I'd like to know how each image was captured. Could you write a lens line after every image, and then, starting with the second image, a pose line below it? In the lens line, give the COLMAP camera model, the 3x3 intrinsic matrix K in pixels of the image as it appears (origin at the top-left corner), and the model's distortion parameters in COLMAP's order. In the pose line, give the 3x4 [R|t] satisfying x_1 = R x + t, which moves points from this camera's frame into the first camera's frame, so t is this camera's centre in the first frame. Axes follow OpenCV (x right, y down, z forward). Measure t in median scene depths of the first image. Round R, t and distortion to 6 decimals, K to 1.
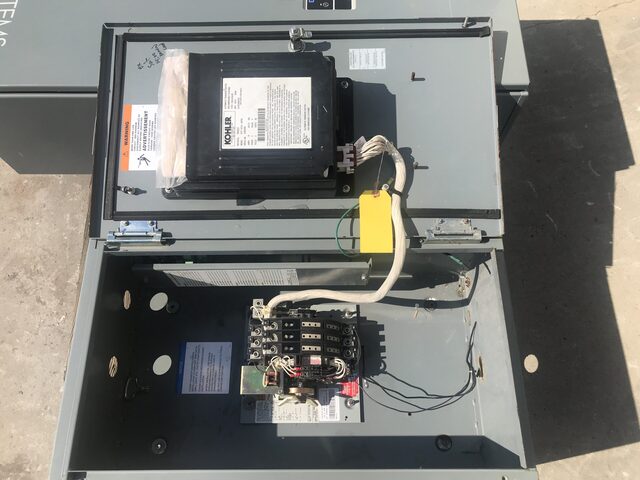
lens RADIAL K [[535.6, 0, 319.5], [0, 535.6, 228.6], [0, 0, 1]] dist [0.080931, -0.121373]
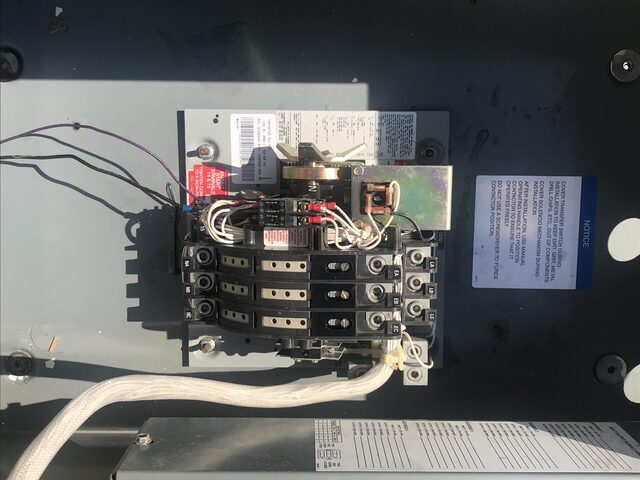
lens RADIAL K [[778.3, 0, 320.0], [0, 778.3, 240.0], [0, 0, 1]] dist [0.073444, -0.010786]
pose [[-0.999798, -0.013654, 0.014762, -0.047733], [0.017285, -0.958691, 0.283924, 0.066027], [0.010276, 0.284122, 0.958733, 0.385525]]
